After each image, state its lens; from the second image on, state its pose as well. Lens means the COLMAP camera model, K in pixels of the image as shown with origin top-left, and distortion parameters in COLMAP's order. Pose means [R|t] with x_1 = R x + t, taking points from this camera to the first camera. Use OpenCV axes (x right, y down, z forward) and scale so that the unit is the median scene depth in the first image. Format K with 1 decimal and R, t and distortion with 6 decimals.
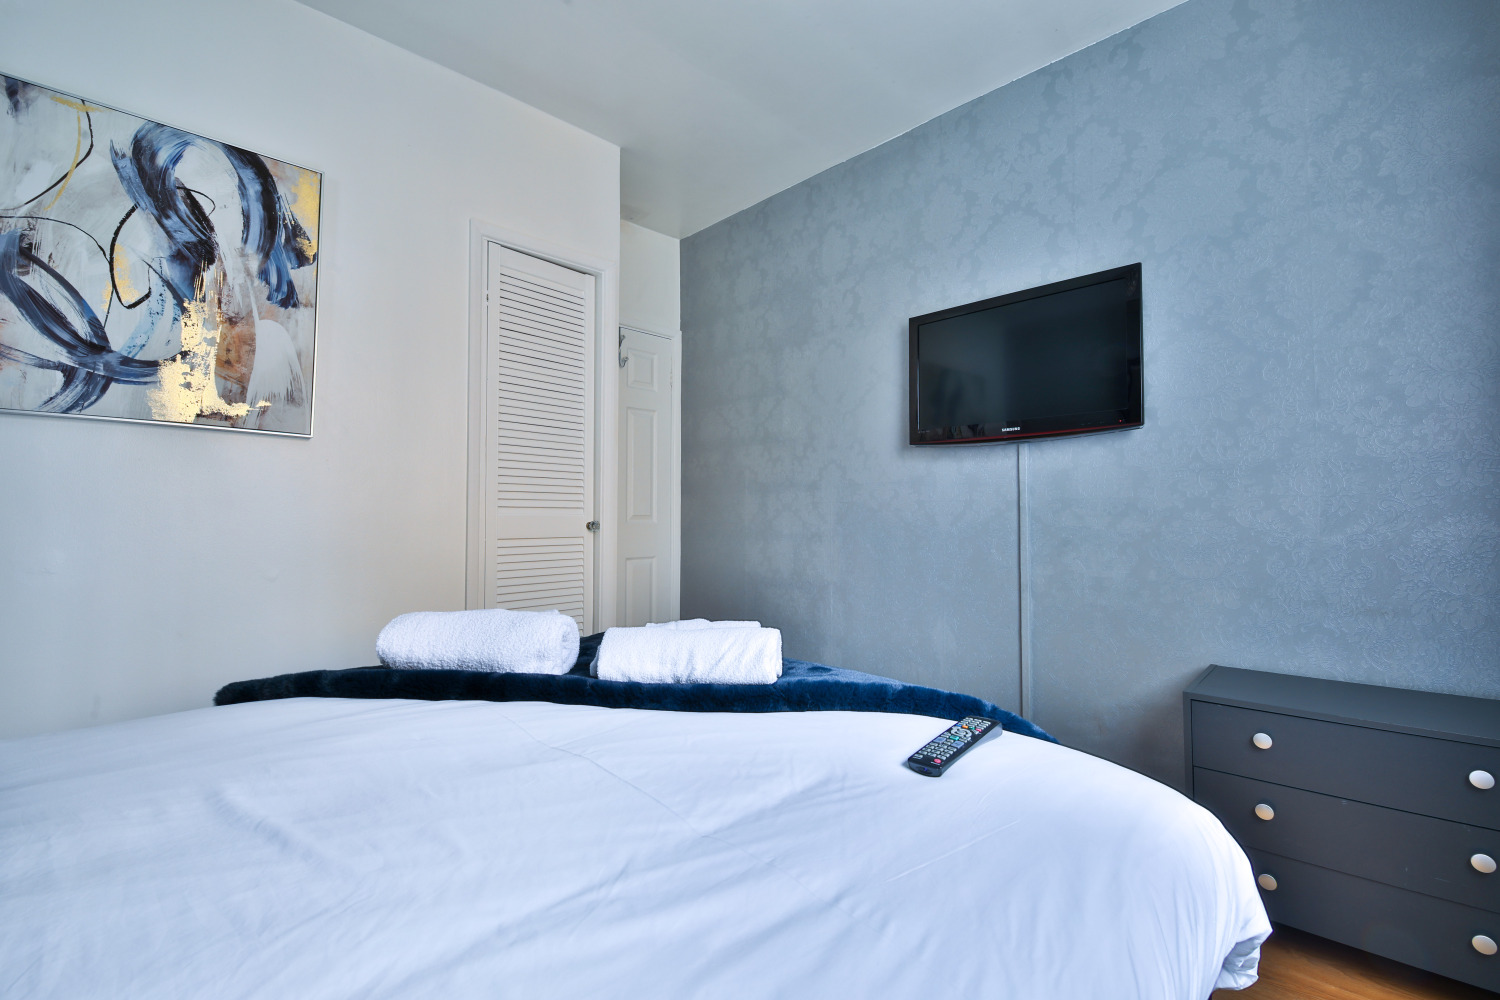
lens RADIAL K [[651.0, 0, 745.3], [0, 651.0, 493.7], [0, 0, 1]] dist [0.002080, -0.011500]
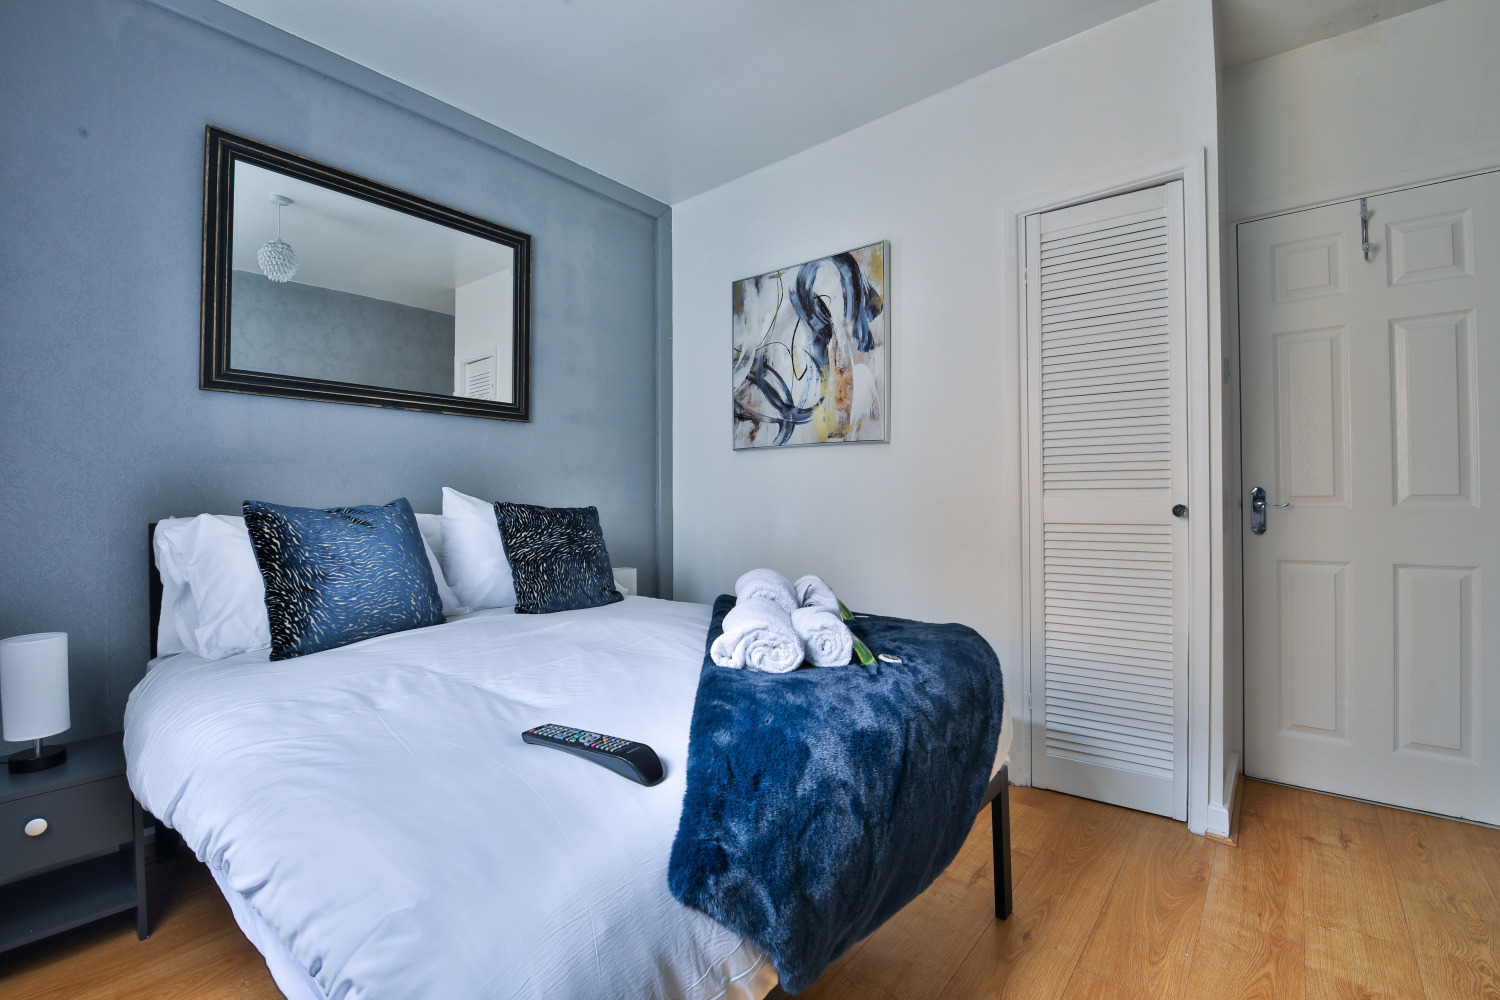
lens RADIAL K [[651.0, 0, 745.3], [0, 651.0, 493.7], [0, 0, 1]] dist [0.002080, -0.011500]
pose [[0.100433, -0.010604, -0.994887, 0.699640], [0.042512, 0.999076, -0.006357, 0.018520], [0.994035, -0.041656, 0.100791, 0.621487]]
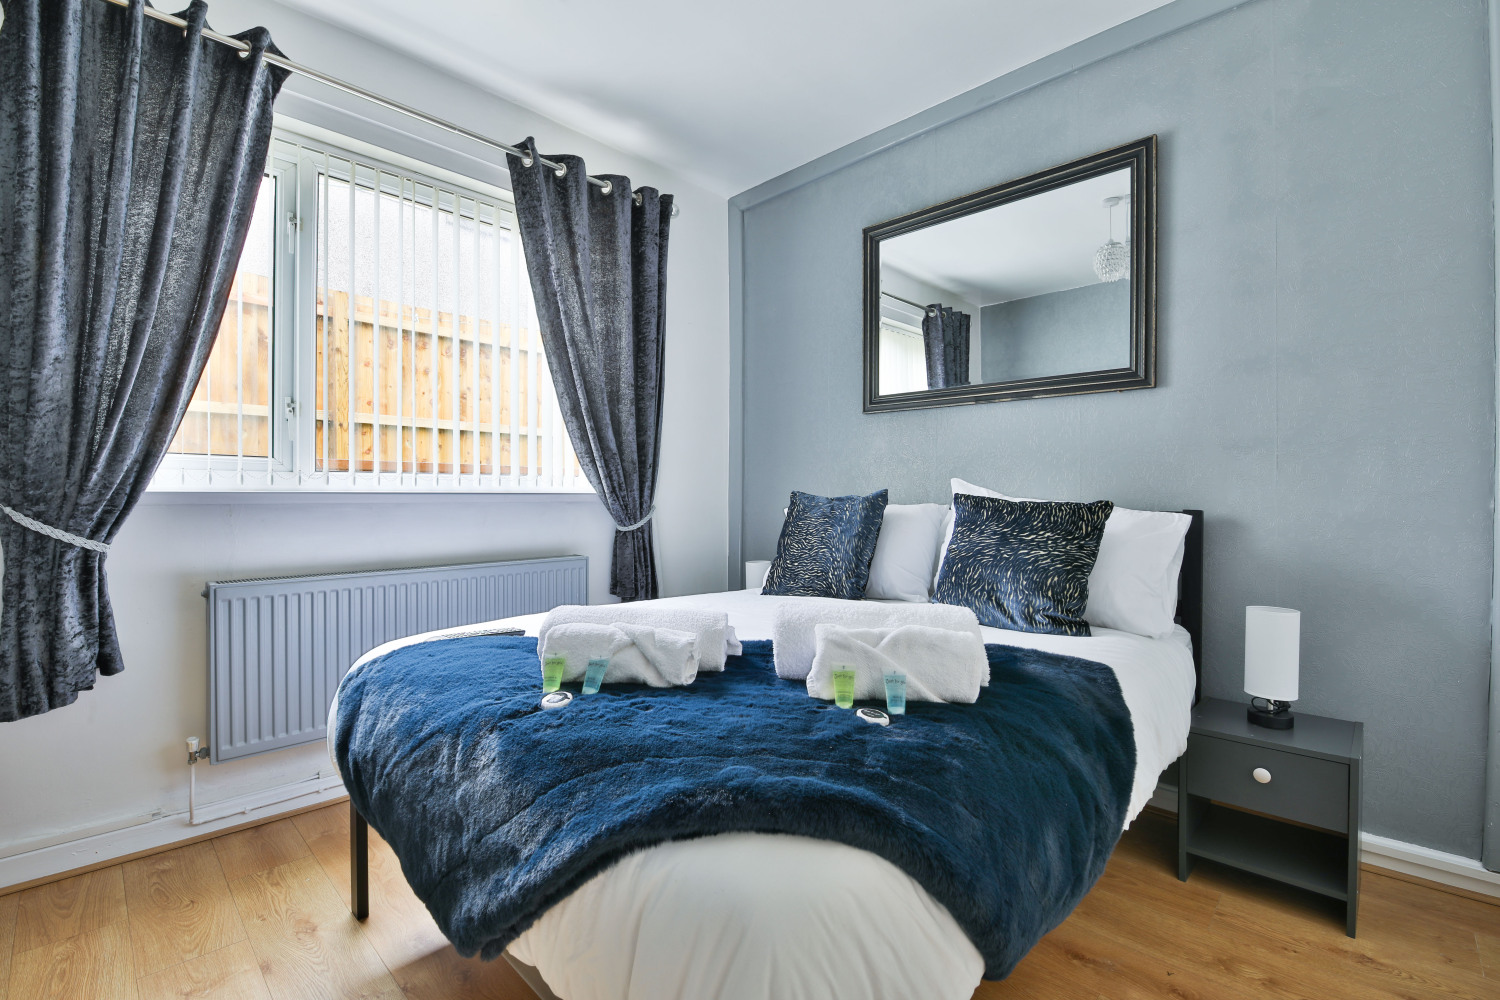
lens RADIAL K [[651.0, 0, 745.3], [0, 651.0, 493.7], [0, 0, 1]] dist [0.002080, -0.011500]
pose [[-0.999486, -0.001929, -0.031990, -0.149822], [-0.000839, 0.999420, -0.034038, 0.046351], [0.032037, -0.033994, -0.998908, 1.413772]]
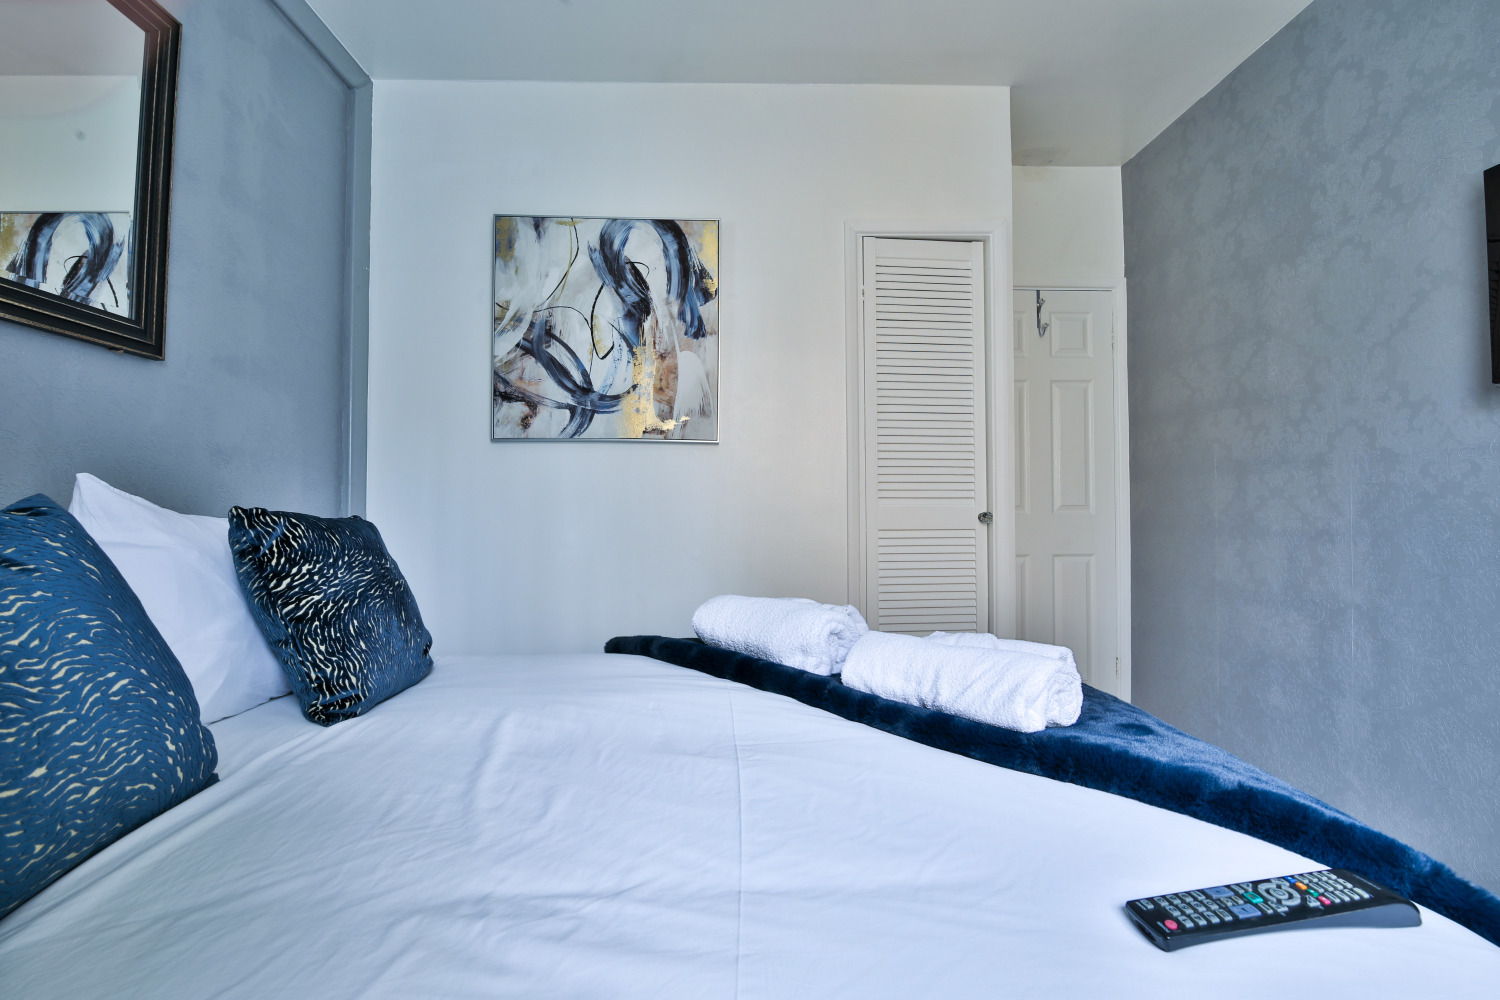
lens RADIAL K [[651.0, 0, 745.3], [0, 651.0, 493.7], [0, 0, 1]] dist [0.002080, -0.011500]
pose [[0.734167, -0.017617, -0.678740, 0.203675], [0.027815, 0.999605, 0.004142, 0.005029], [0.678399, -0.021920, 0.734367, 0.158891]]
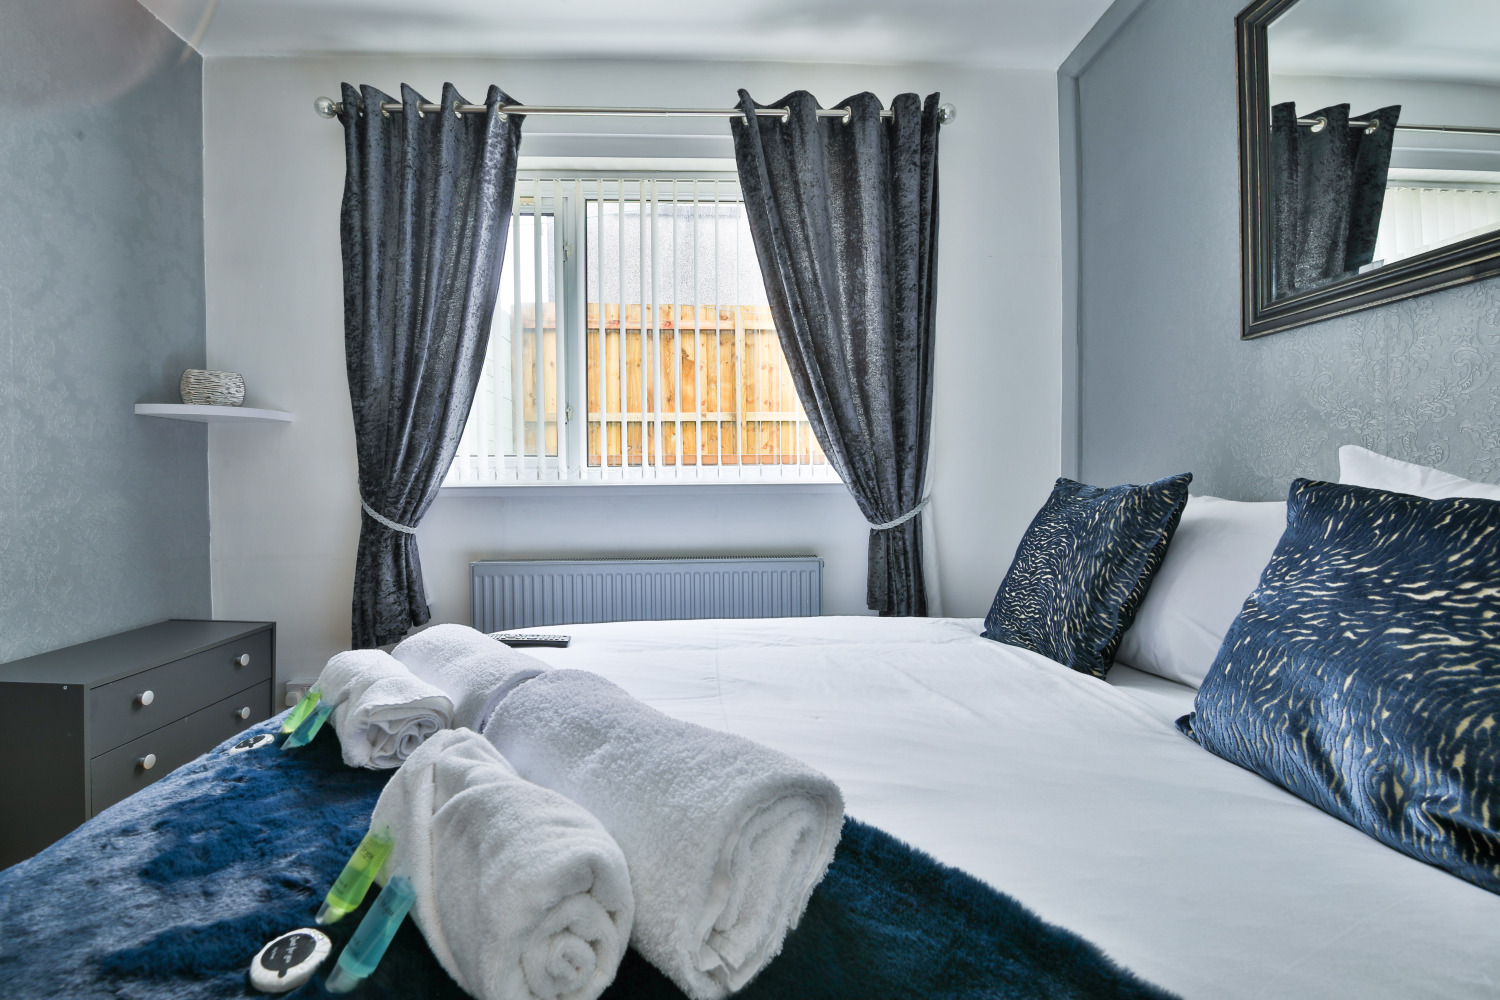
lens RADIAL K [[651.0, 0, 745.3], [0, 651.0, 493.7], [0, 0, 1]] dist [0.002080, -0.011500]
pose [[-0.756071, -0.002422, 0.654485, -0.561898], [-0.013335, 0.999843, -0.011706, 0.030221], [-0.654353, -0.017578, -0.755985, 0.966196]]
